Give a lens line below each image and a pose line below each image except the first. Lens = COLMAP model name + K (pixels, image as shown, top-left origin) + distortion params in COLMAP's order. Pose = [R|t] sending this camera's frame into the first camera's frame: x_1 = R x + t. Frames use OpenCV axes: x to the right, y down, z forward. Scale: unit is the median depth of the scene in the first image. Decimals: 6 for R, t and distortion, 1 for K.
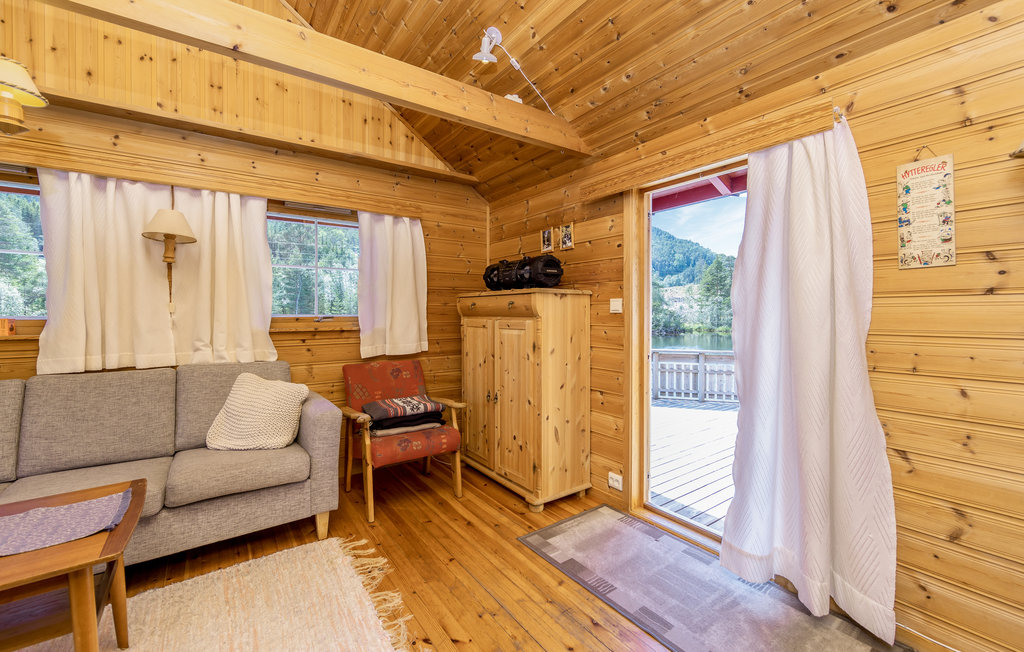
lens RADIAL K [[416.1, 0, 508.3], [0, 416.1, 313.9], [0, 0, 1]] dist [-0.000714, -0.000044]
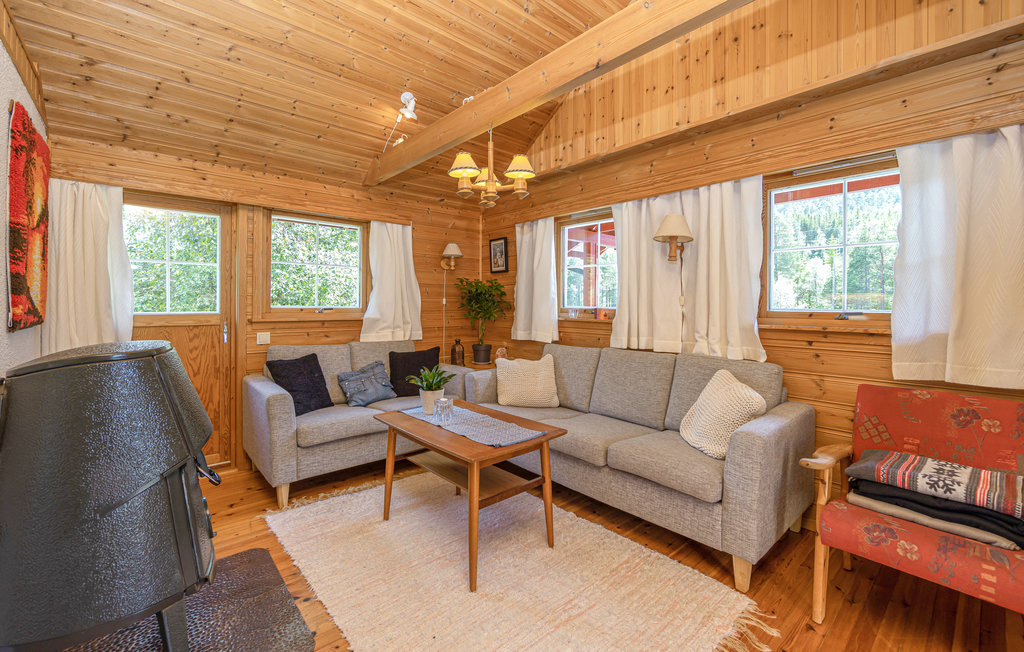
lens RADIAL K [[434.0, 0, 509.5], [0, 434.0, 302.8], [0, 0, 1]] dist [-0.000669, -0.000398]
pose [[0.107292, 0.000689, -0.994227, 0.296783], [-0.012599, 0.999920, -0.000667, -0.002600], [0.994148, 0.012597, 0.107292, 0.420978]]
